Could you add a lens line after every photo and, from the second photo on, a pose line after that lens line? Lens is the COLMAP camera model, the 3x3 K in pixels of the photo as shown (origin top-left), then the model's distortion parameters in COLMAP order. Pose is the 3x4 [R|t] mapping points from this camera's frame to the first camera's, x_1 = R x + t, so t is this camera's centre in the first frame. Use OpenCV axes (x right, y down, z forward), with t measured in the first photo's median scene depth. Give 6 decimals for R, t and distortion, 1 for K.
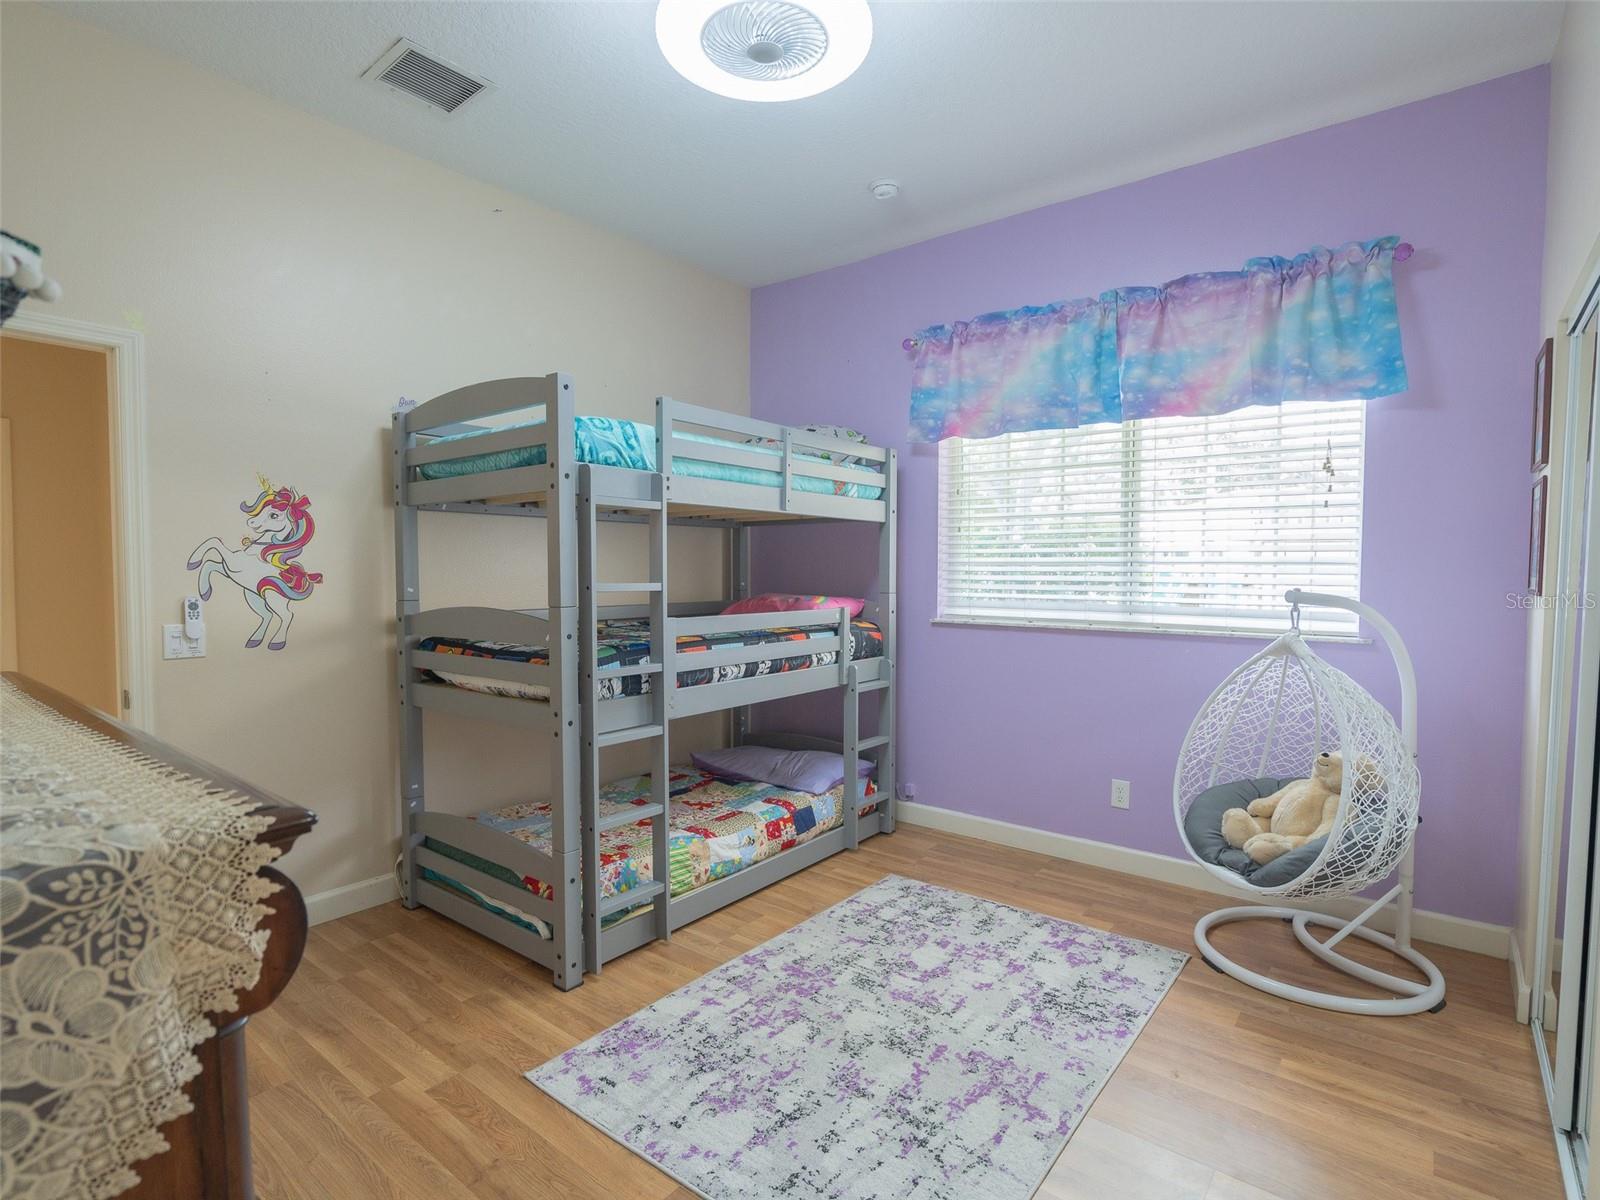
lens RADIAL K [[811.6, 0, 804.6], [0, 811.6, 604.3], [0, 0, 1]] dist [0.000371, 0.000481]
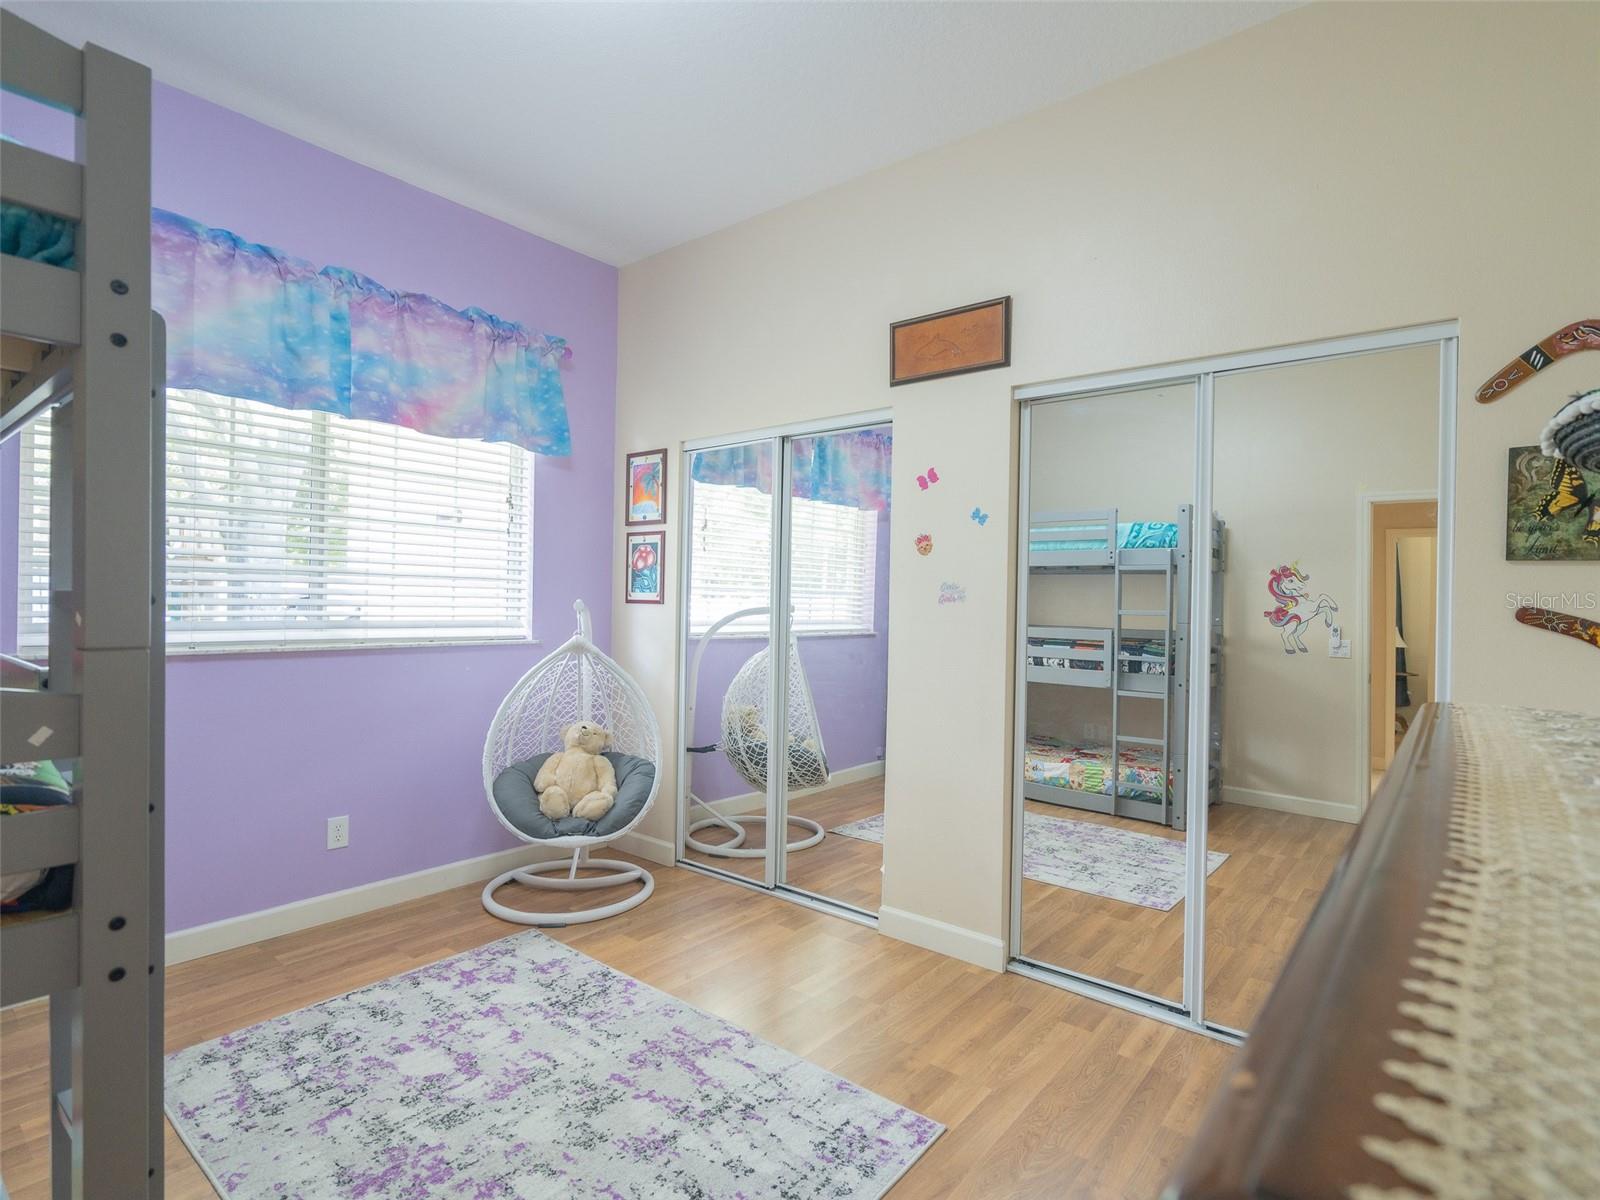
lens RADIAL K [[811.6, 0, 805.6], [0, 811.6, 604.8], [0, 0, 1]] dist [0.000371, 0.000481]
pose [[0.012135, -0.008346, 0.999892, -0.610033], [0.025111, 0.999652, 0.008039, -0.012500], [-0.999611, 0.025010, 0.012340, 0.579346]]
